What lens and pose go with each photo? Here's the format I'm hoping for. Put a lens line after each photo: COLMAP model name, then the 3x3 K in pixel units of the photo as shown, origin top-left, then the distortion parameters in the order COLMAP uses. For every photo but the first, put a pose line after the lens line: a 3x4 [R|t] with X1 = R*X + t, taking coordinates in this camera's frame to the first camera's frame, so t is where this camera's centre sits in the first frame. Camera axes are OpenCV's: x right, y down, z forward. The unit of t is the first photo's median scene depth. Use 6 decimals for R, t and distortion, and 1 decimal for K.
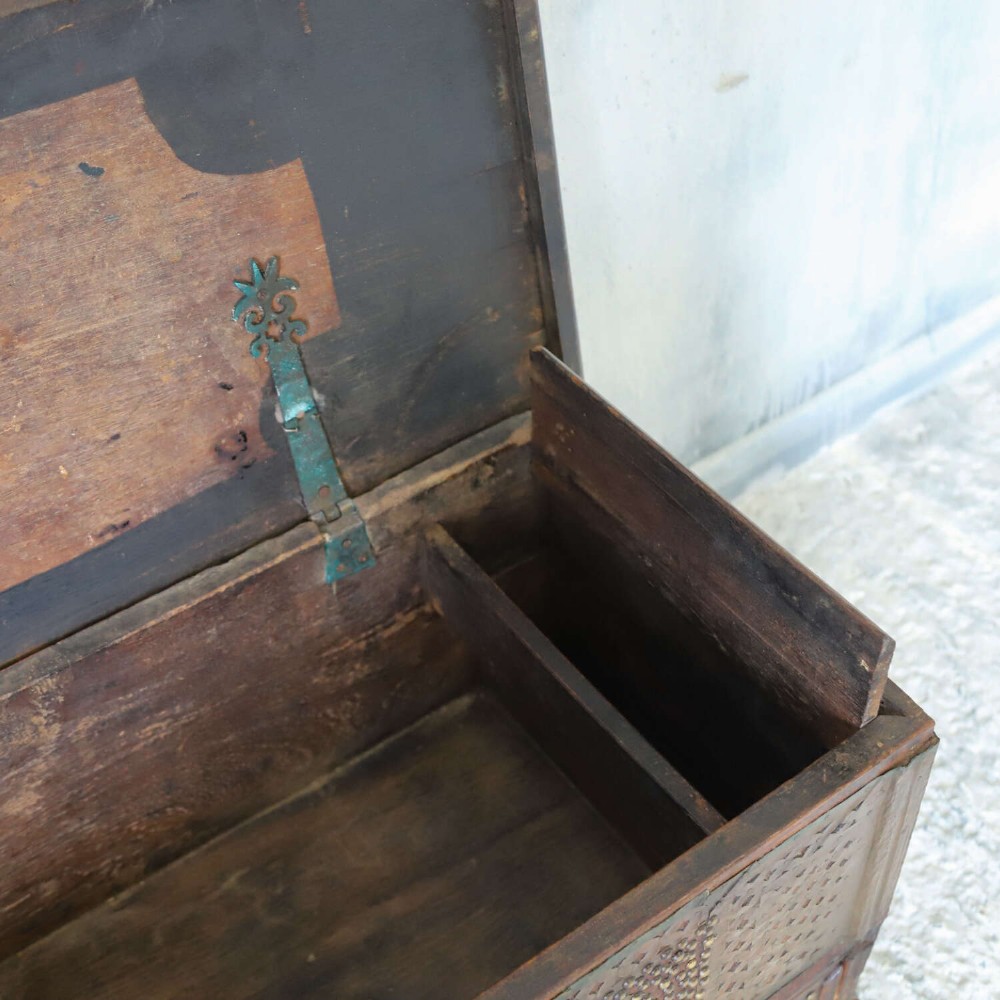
lens RADIAL K [[1348.1, 0, 501.8], [0, 1348.1, 508.4], [0, 0, 1]] dist [-0.019220, 0.026914]
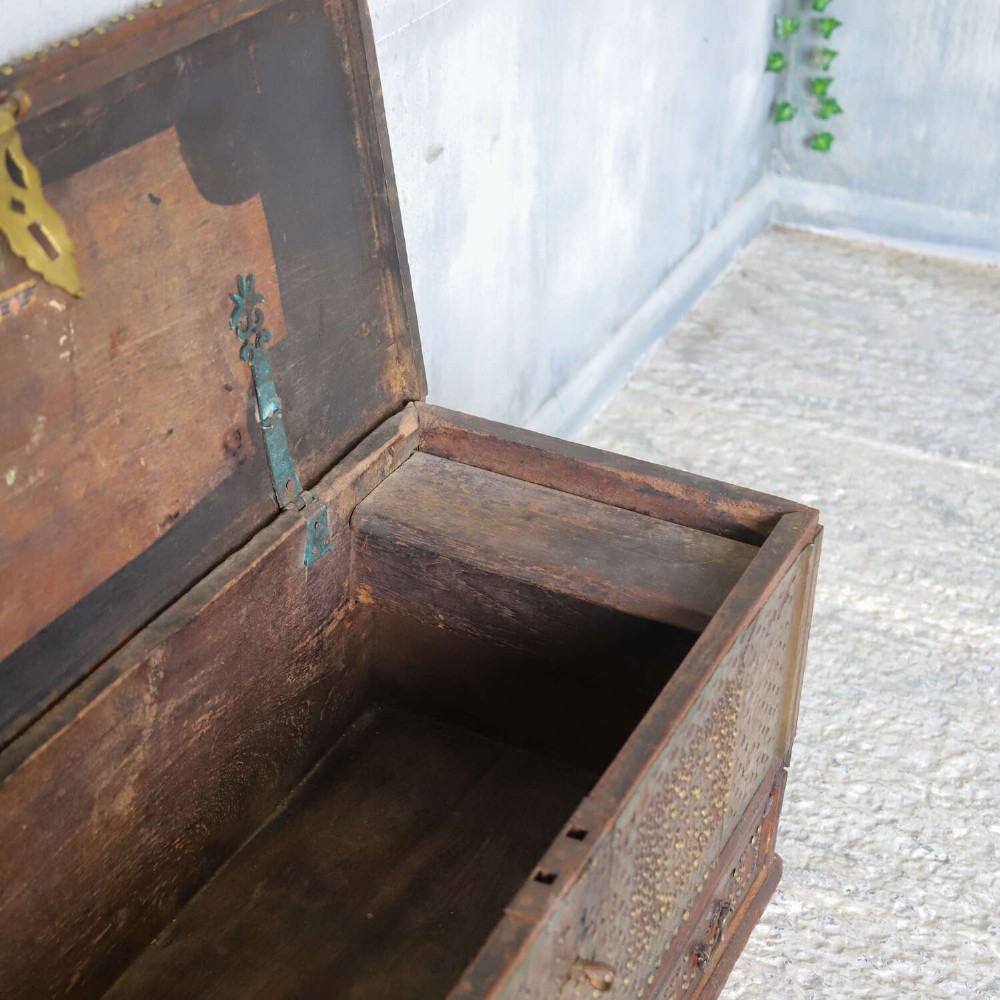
lens RADIAL K [[1874.3, 0, 500.0], [0, 1874.3, 500.0], [0, 0, 1]] dist [0.103311, 0.074924]
pose [[0.872327, -0.186667, 0.451886, -0.743531], [0.290260, 0.941470, -0.171414, 0.345666], [-0.393440, 0.280694, 0.875452, -0.495662]]
